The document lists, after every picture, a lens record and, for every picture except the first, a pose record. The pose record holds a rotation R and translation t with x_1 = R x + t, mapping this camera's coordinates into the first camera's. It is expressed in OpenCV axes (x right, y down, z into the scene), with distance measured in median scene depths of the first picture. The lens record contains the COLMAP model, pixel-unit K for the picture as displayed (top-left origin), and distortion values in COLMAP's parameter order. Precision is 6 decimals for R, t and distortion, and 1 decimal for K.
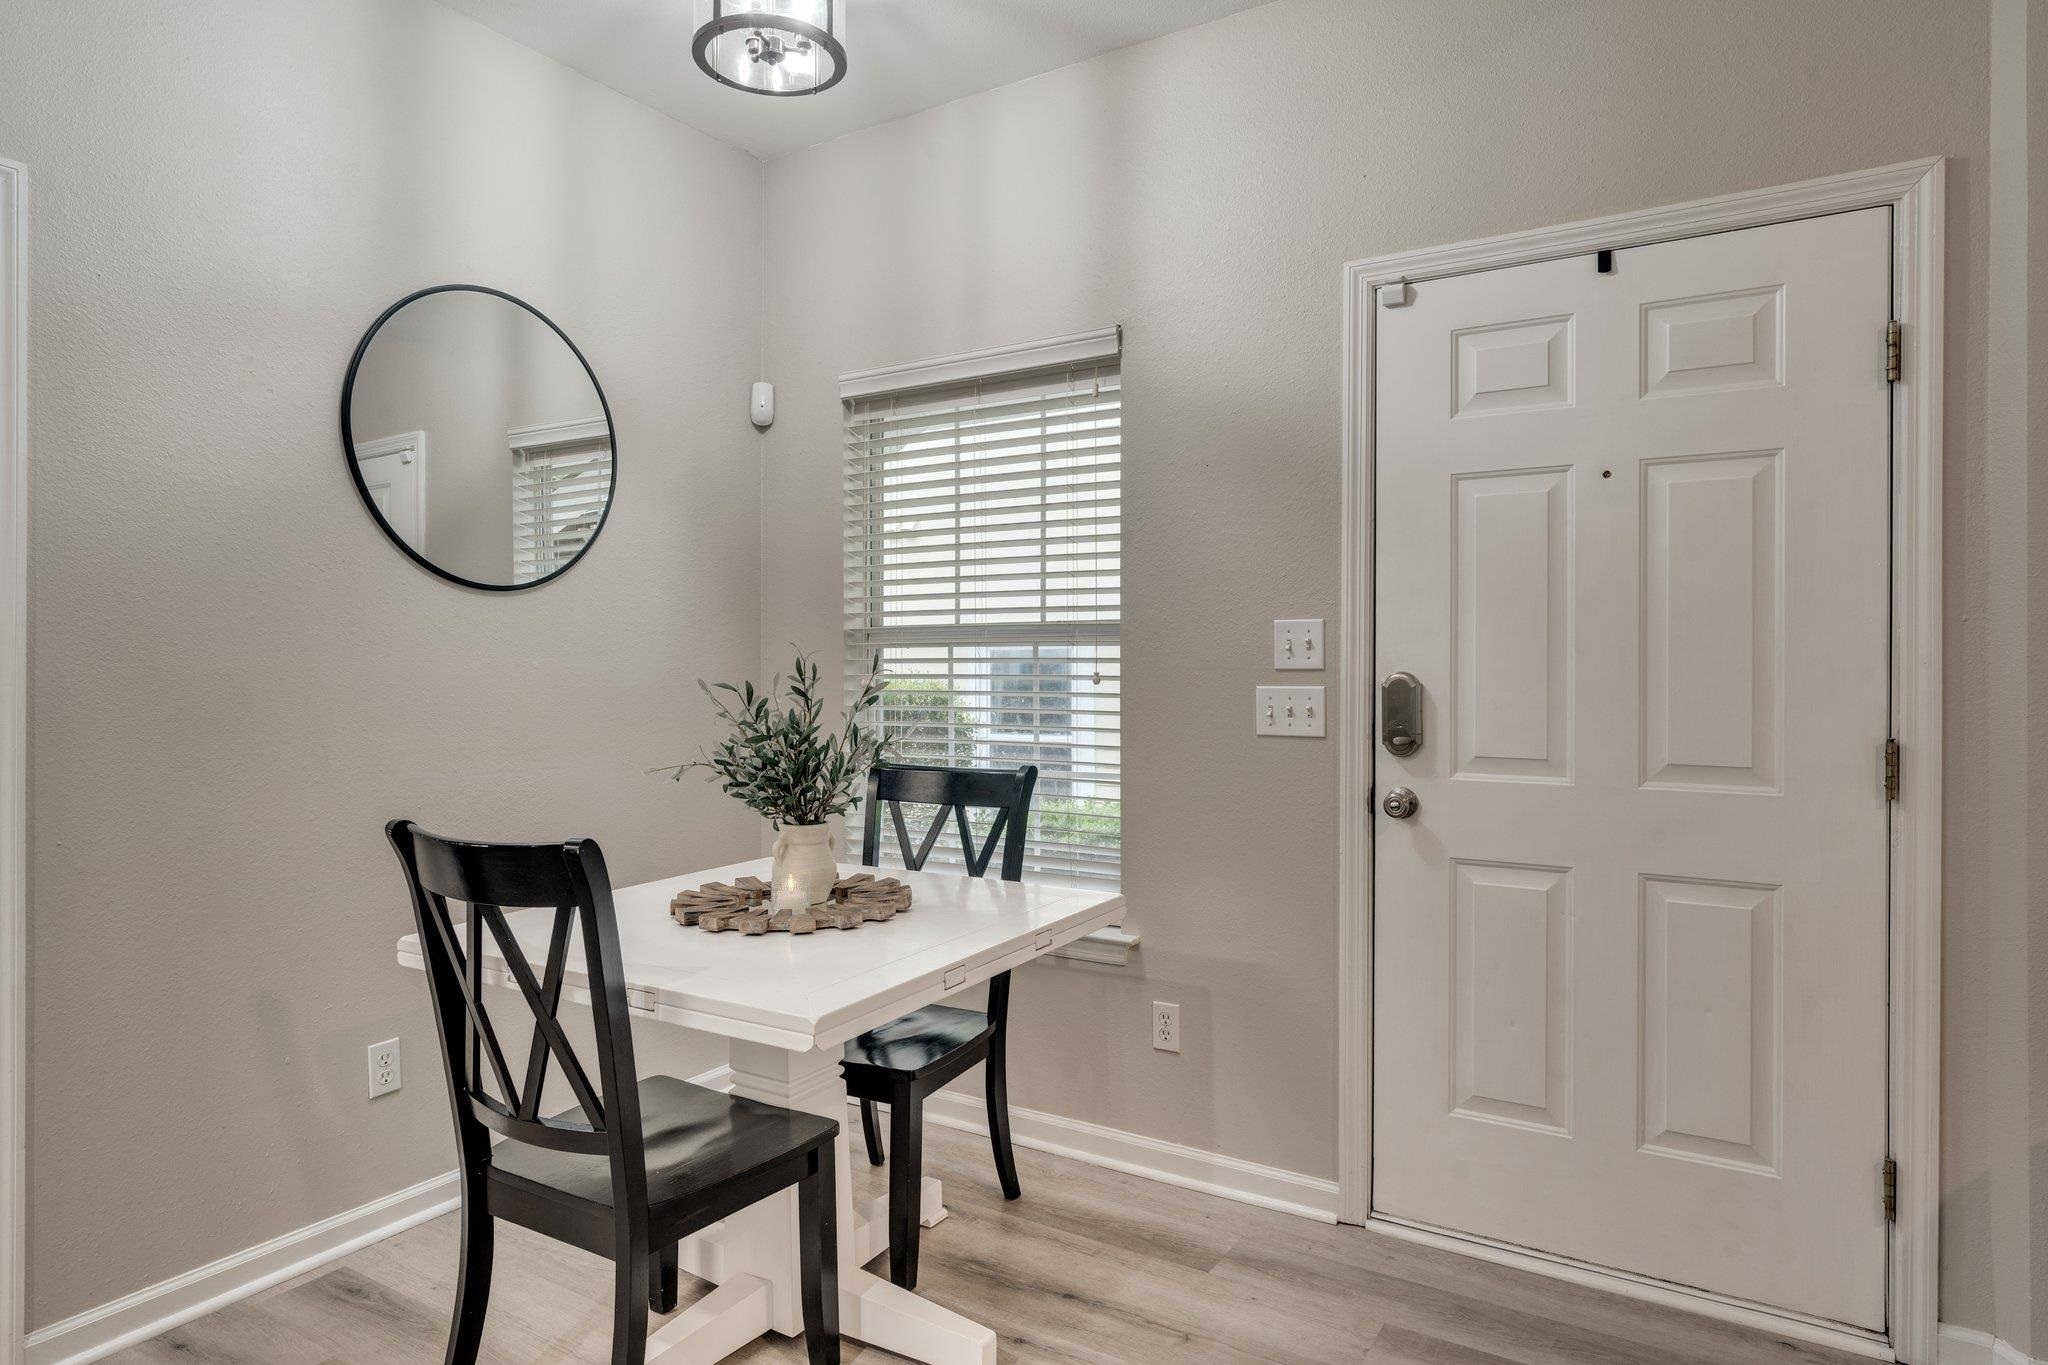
lens RADIAL K [[1195.1, 0, 1016.0], [0, 1195.1, 674.8], [0, 0, 1]] dist [-0.001996, -0.000172]
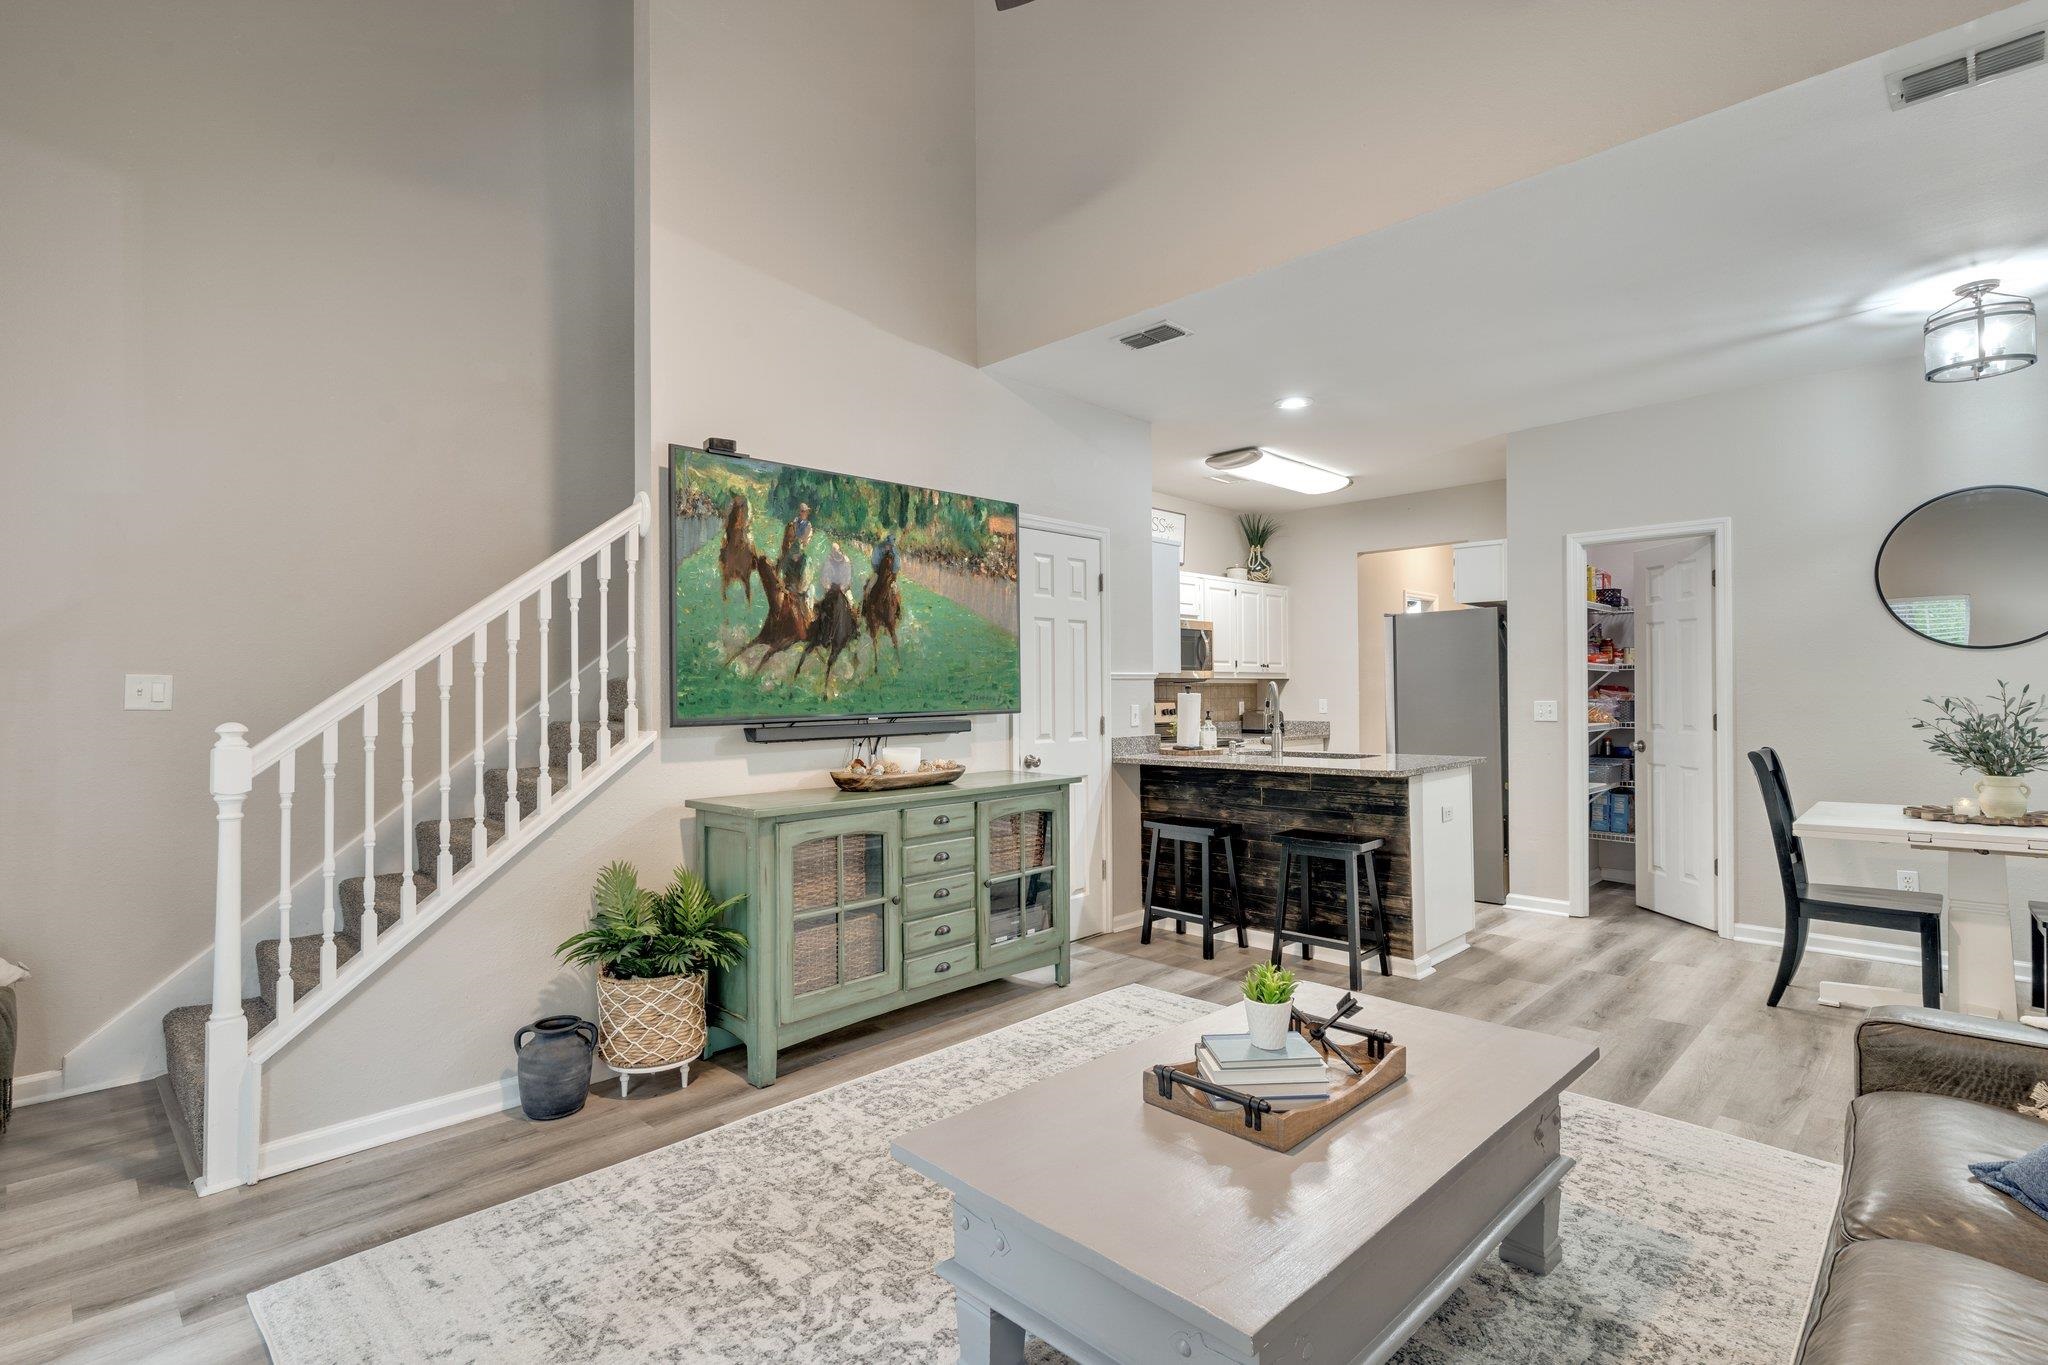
lens RADIAL K [[980.4, 0, 1017.9], [0, 980.4, 675.2], [0, 0, 1]] dist [0.004271, 0.000549]
pose [[-0.214292, -0.015391, -0.976648, 1.527801], [-0.000582, 0.999878, -0.015630, -0.007127], [0.976769, -0.002781, -0.214275, -0.145298]]
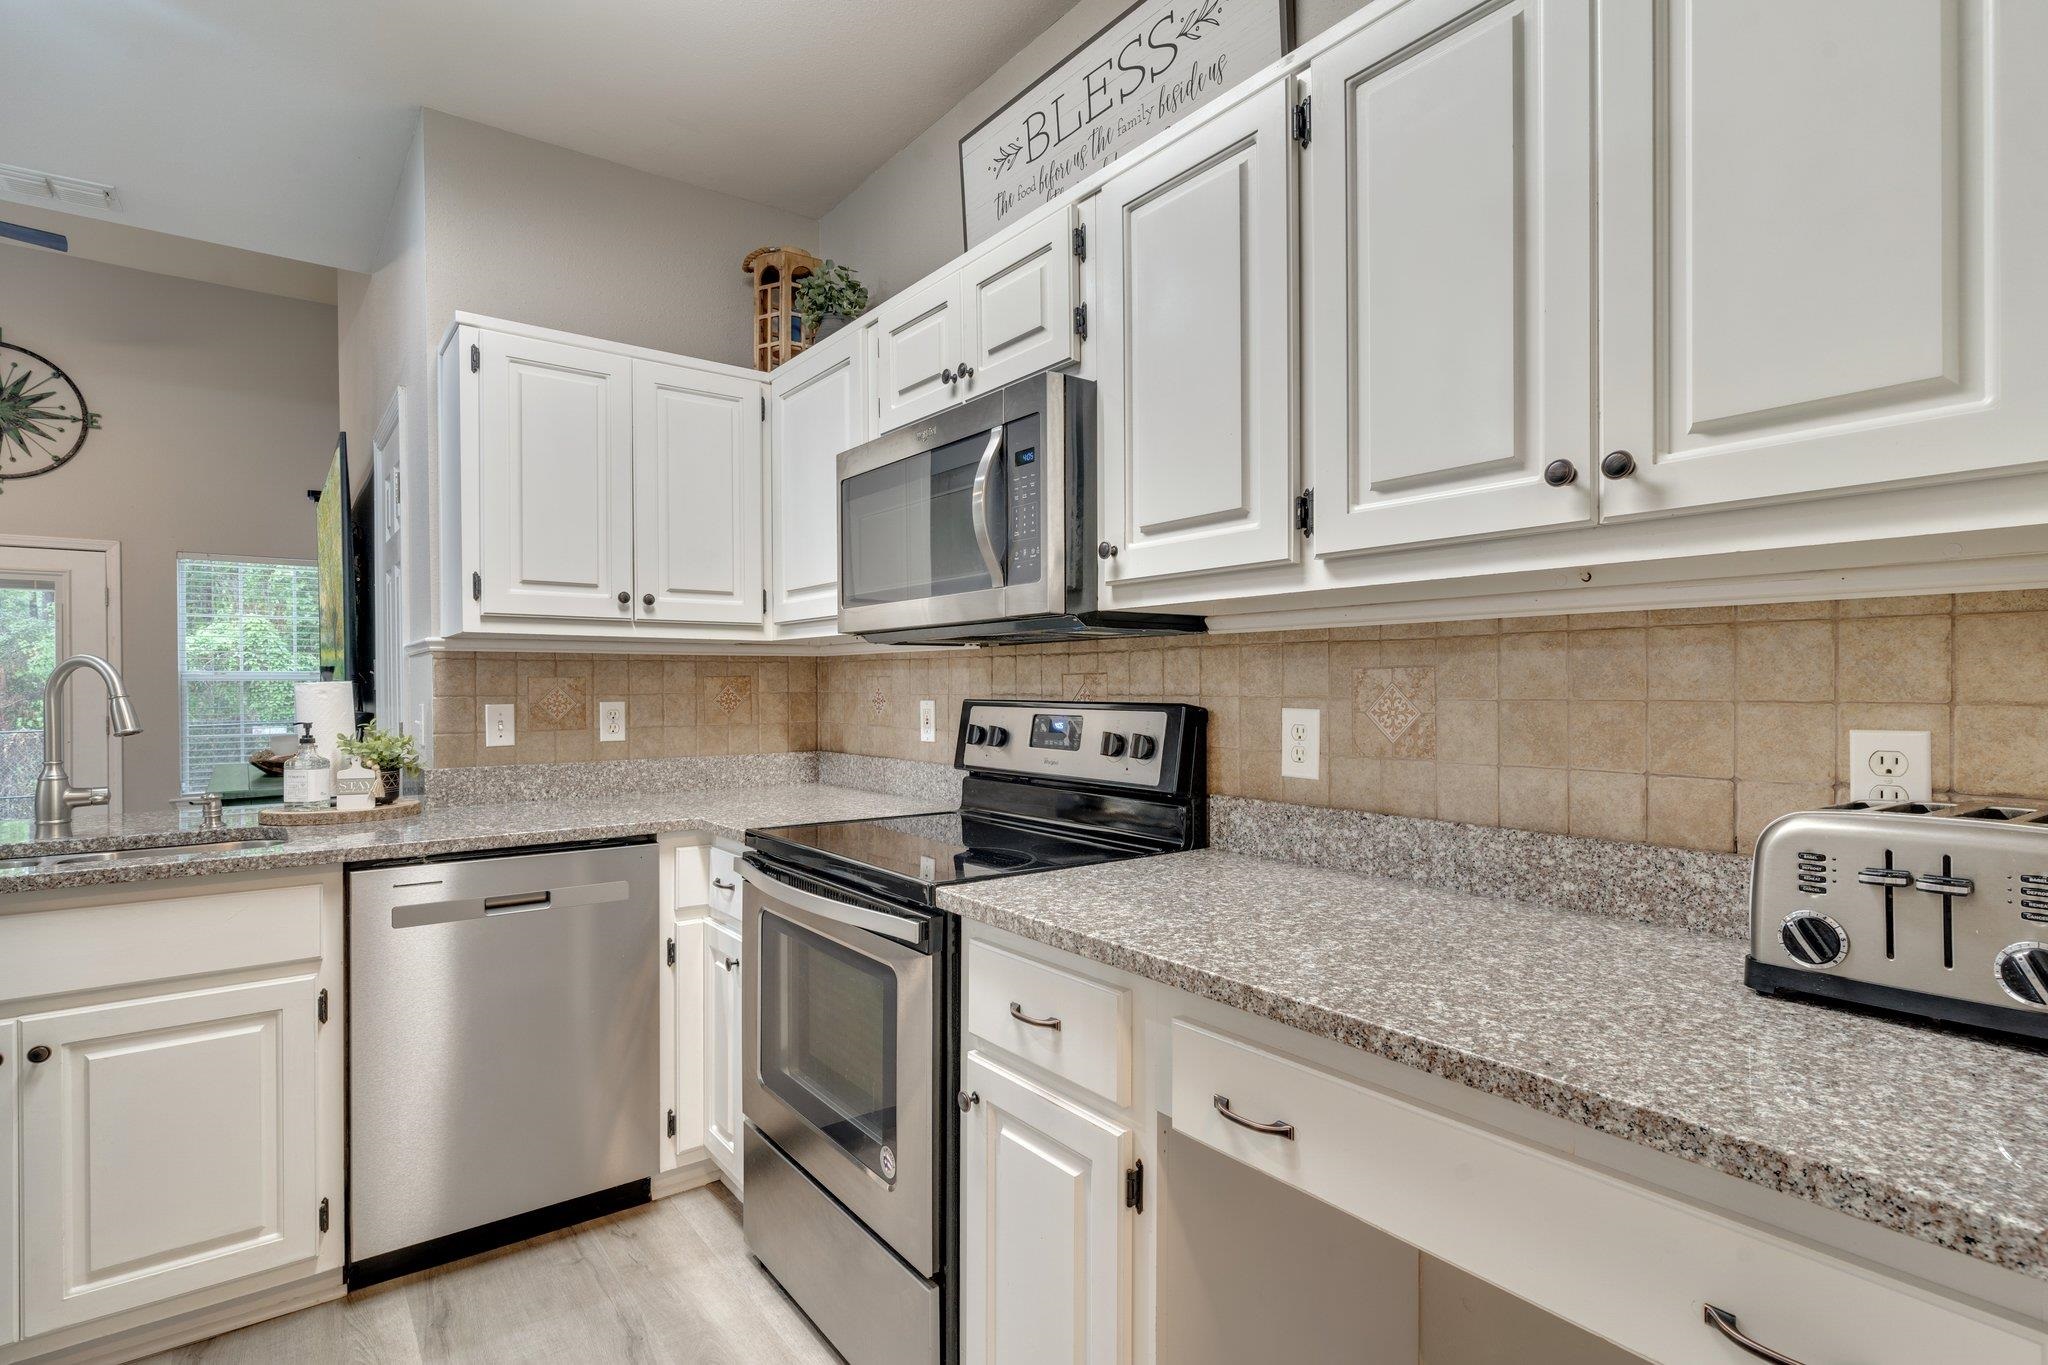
lens RADIAL K [[996.4, 0, 1013.8], [0, 996.4, 687.5], [0, 0, 1]] dist [-0.000656, -0.001160]
pose [[-0.936906, 0.006174, 0.349526, -1.572364], [0.010667, 0.999883, 0.010931, 0.000321], [-0.349418, 0.013969, -0.936863, 0.439611]]
